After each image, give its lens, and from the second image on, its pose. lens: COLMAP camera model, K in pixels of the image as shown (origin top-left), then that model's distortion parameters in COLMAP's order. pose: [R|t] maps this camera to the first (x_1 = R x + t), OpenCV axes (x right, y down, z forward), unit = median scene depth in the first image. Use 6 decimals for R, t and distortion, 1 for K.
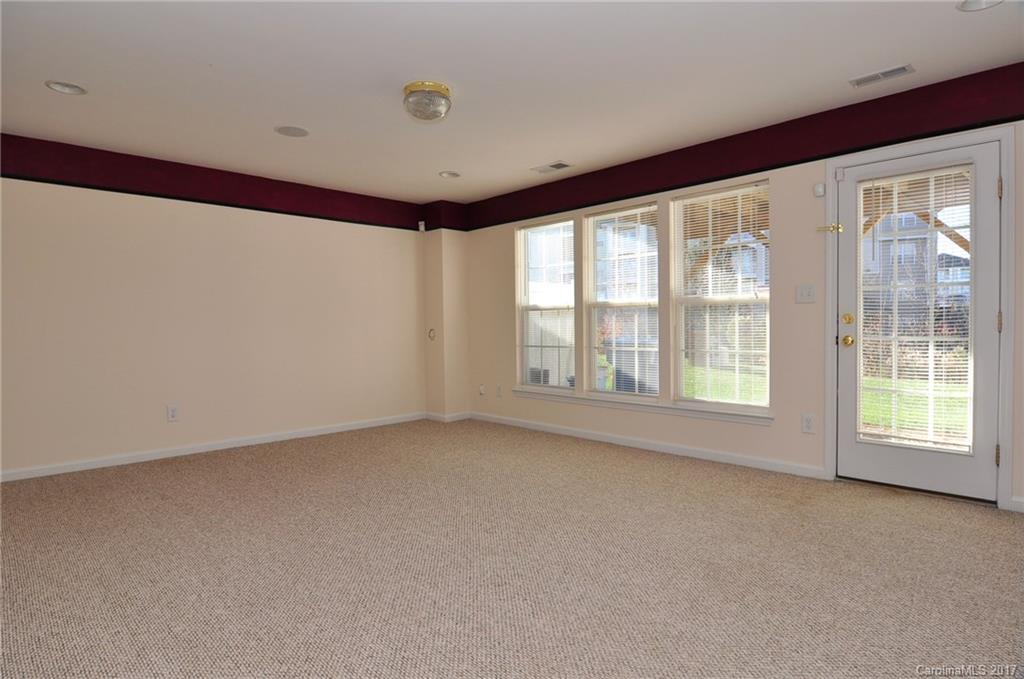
lens RADIAL K [[570.1, 0, 502.7], [0, 570.1, 337.9], [0, 0, 1]] dist [0.001014, -0.000226]
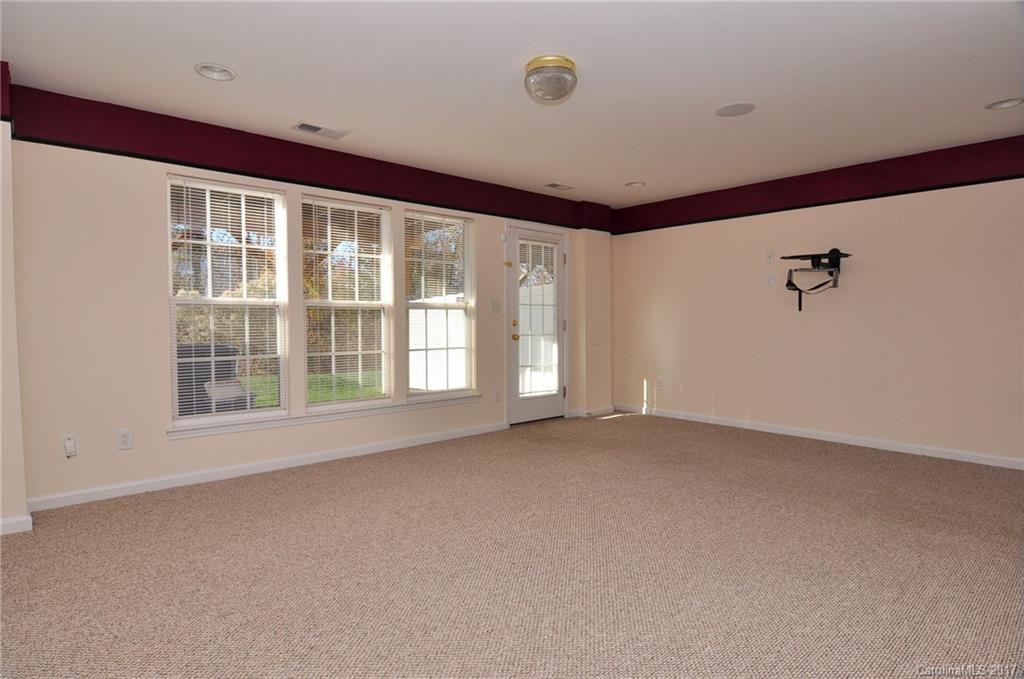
lens RADIAL K [[556.2, 0, 512.0], [0, 556.2, 339.5], [0, 0, 1]] dist [-0.013159, -0.001925]
pose [[0.032429, -0.015781, 0.999349, -0.839332], [0.030238, 0.999433, 0.014801, -0.010551], [-0.999017, 0.029738, 0.032887, 0.863480]]
